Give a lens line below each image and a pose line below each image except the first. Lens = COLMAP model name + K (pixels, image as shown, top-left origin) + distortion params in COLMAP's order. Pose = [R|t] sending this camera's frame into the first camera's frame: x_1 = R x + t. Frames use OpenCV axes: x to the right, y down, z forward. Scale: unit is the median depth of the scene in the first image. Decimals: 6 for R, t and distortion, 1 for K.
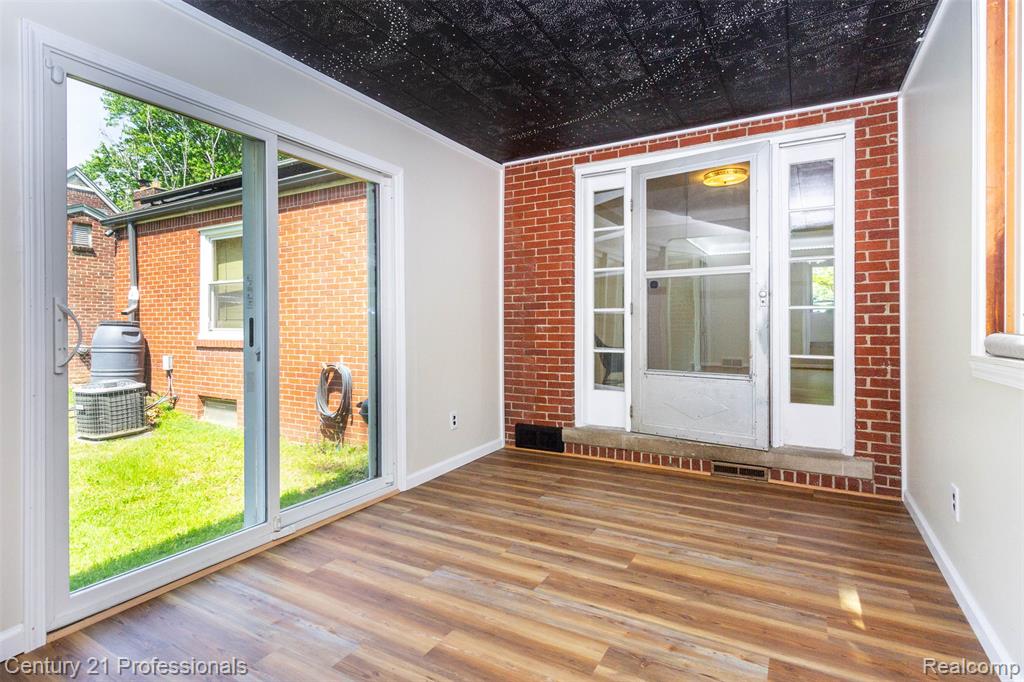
lens RADIAL K [[497.5, 0, 510.3], [0, 497.5, 332.1], [0, 0, 1]] dist [-0.003149, -0.000561]
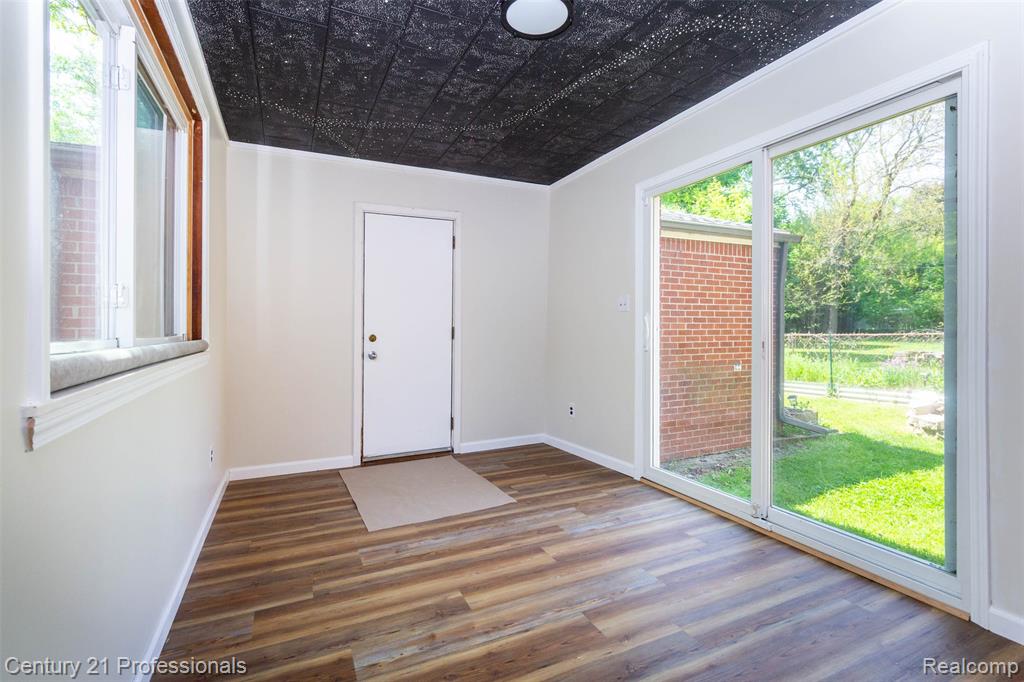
lens RADIAL K [[497.5, 0, 502.0], [0, 497.5, 315.9], [0, 0, 1]] dist [-0.003149, -0.000561]
pose [[-0.581925, 0.001169, -0.813242, 0.932183], [-0.002132, 0.999993, 0.002963, -0.061314], [0.813240, 0.003458, -0.581918, 1.452597]]
